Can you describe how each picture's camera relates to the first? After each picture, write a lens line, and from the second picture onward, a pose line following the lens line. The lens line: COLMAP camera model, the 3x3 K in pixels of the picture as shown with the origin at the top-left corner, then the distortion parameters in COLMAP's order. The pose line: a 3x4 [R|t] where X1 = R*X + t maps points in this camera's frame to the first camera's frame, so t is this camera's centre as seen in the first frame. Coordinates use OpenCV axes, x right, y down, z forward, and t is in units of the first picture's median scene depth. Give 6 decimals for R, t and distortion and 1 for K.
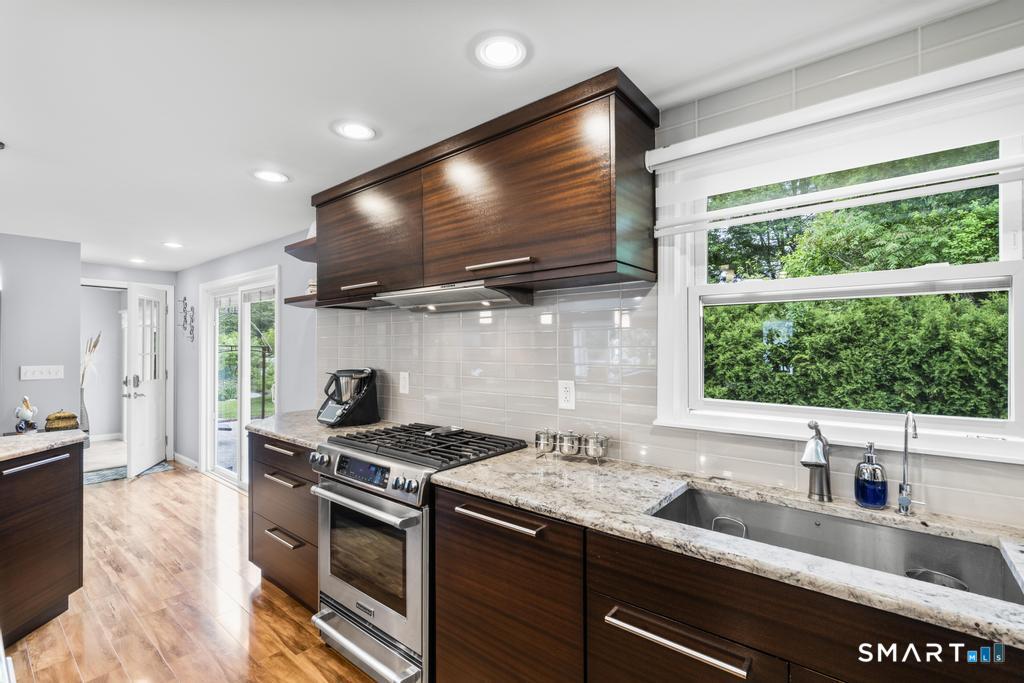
lens RADIAL K [[462.3, 0, 511.6], [0, 462.3, 346.5], [0, 0, 1]] dist [-0.002000, -0.000201]
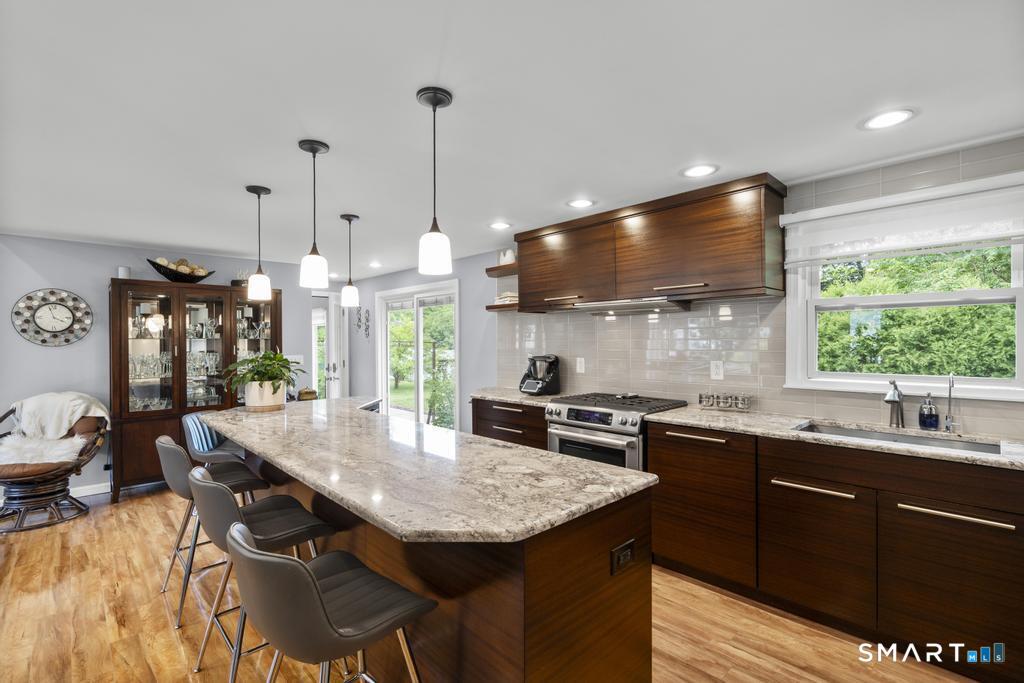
lens RADIAL K [[468.4, 0, 510.7], [0, 468.4, 344.6], [0, 0, 1]] dist [-0.001299, 0.000169]
pose [[0.992412, -0.004346, -0.122879, -0.368410], [0.005344, 0.999955, 0.007791, 0.004476], [0.122840, -0.008389, 0.992391, -0.612267]]
